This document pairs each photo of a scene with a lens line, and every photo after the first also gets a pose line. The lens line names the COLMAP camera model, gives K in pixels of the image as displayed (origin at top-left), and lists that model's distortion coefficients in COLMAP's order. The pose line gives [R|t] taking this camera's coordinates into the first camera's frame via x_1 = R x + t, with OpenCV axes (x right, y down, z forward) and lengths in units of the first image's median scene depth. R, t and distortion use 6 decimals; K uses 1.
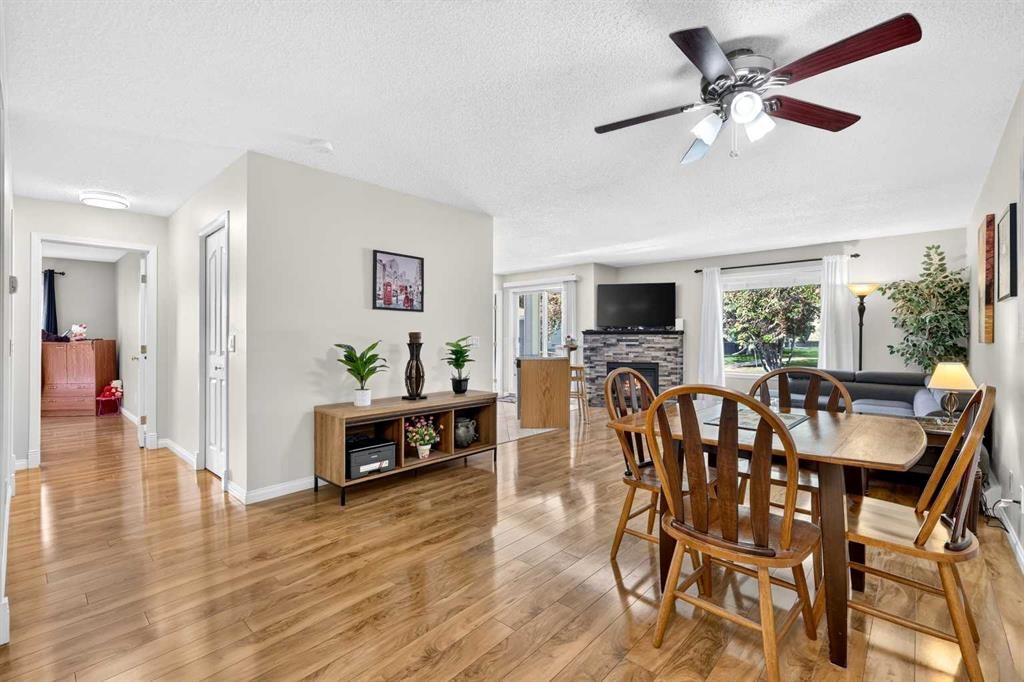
lens RADIAL K [[447.4, 0, 511.5], [0, 447.4, 336.7], [0, 0, 1]] dist [0.005476, -0.000447]
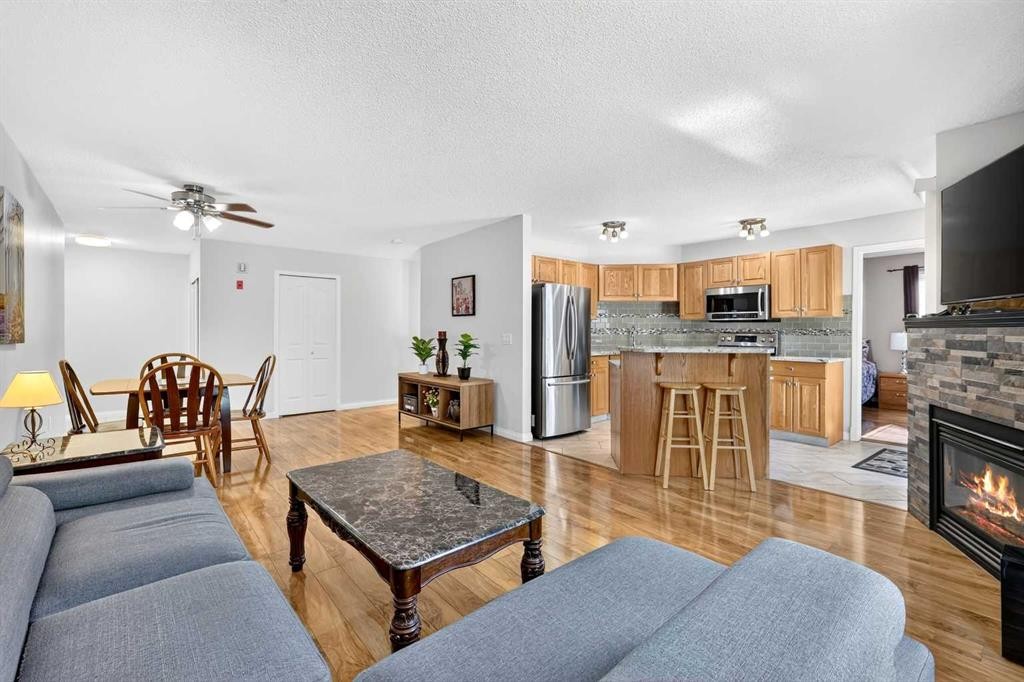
lens RADIAL K [[447.4, 0, 518.8], [0, 447.4, 330.6], [0, 0, 1]] dist [0.005476, -0.000447]
pose [[-0.124642, -0.003329, -0.992196, 0.797766], [0.005621, 0.999976, -0.004061, -0.003242], [0.992186, -0.006084, -0.124620, 0.937200]]
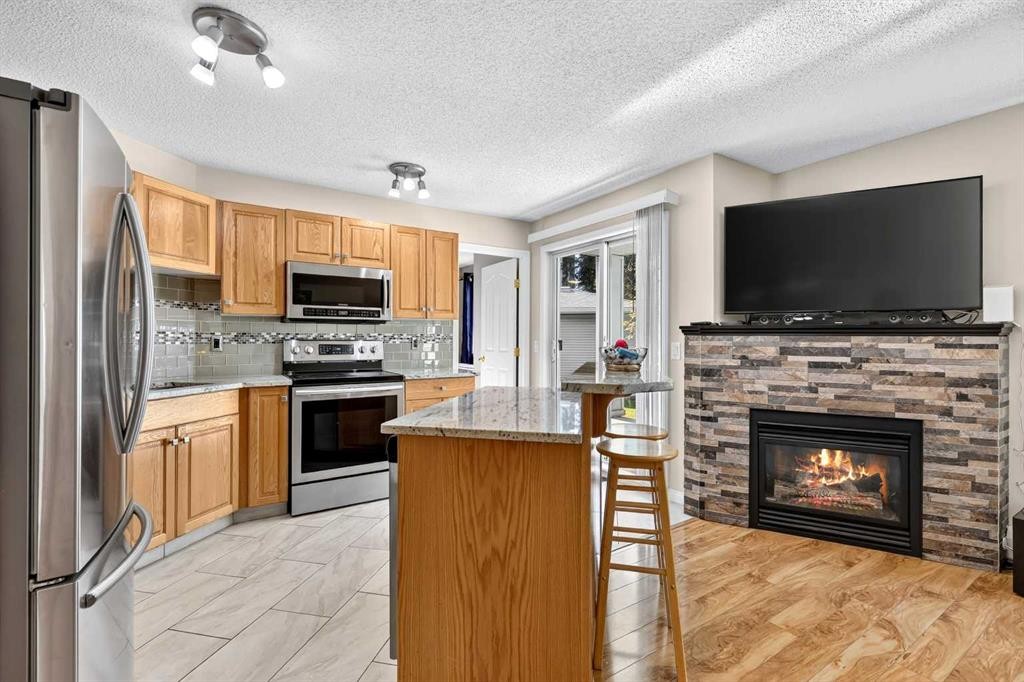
lens RADIAL K [[447.4, 0, 510.8], [0, 447.4, 334.9], [0, 0, 1]] dist [0.005476, -0.000447]
pose [[0.965629, 0.000517, -0.259923, 0.152512], [0.000210, 0.999996, 0.002771, -0.007949], [0.259923, -0.002730, 0.965625, 0.762161]]
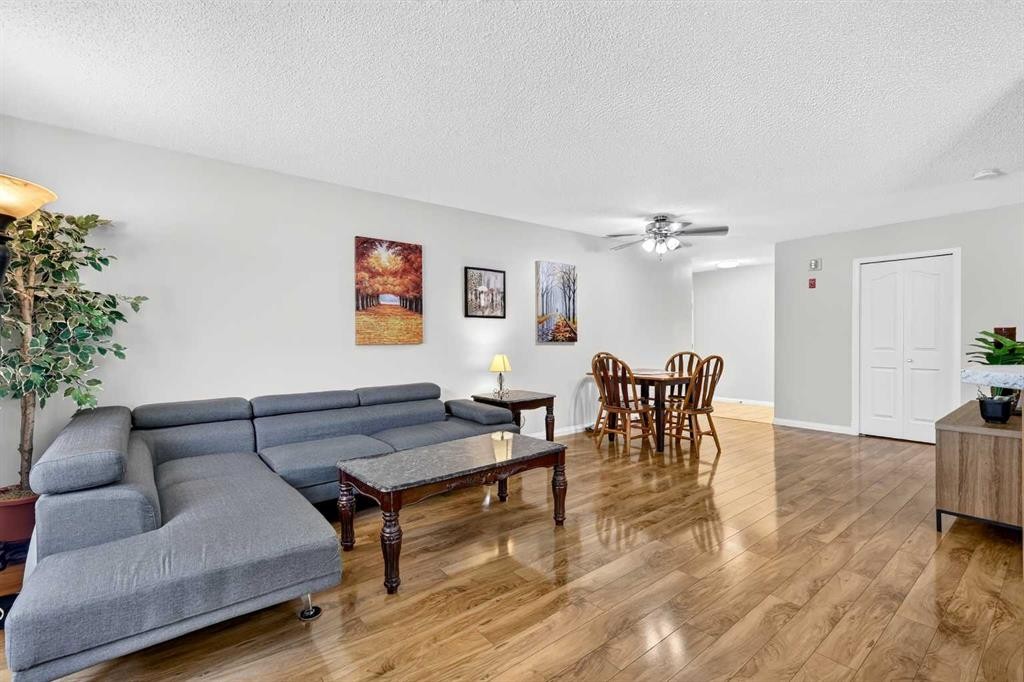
lens RADIAL K [[447.4, 0, 509.7], [0, 447.4, 349.4], [0, 0, 1]] dist [0.005476, -0.000447]
pose [[-0.987559, 0.005233, 0.157159, 0.332539], [0.007612, 0.999865, 0.014542, 0.006937], [-0.157062, 0.015557, -0.987466, 1.243376]]
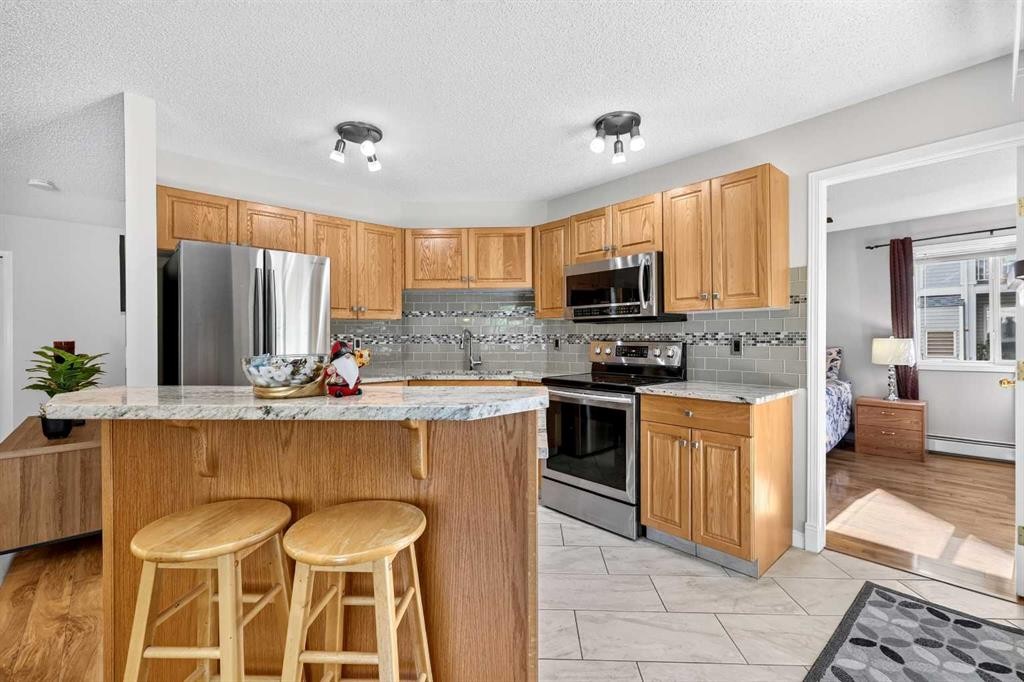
lens RADIAL K [[447.4, 0, 518.4], [0, 447.4, 335.1], [0, 0, 1]] dist [0.005476, -0.000447]
pose [[-0.086756, -0.005851, -0.996212, 0.329461], [0.010656, 0.999920, -0.006801, -0.004033], [0.996173, -0.011206, -0.086687, 1.218724]]
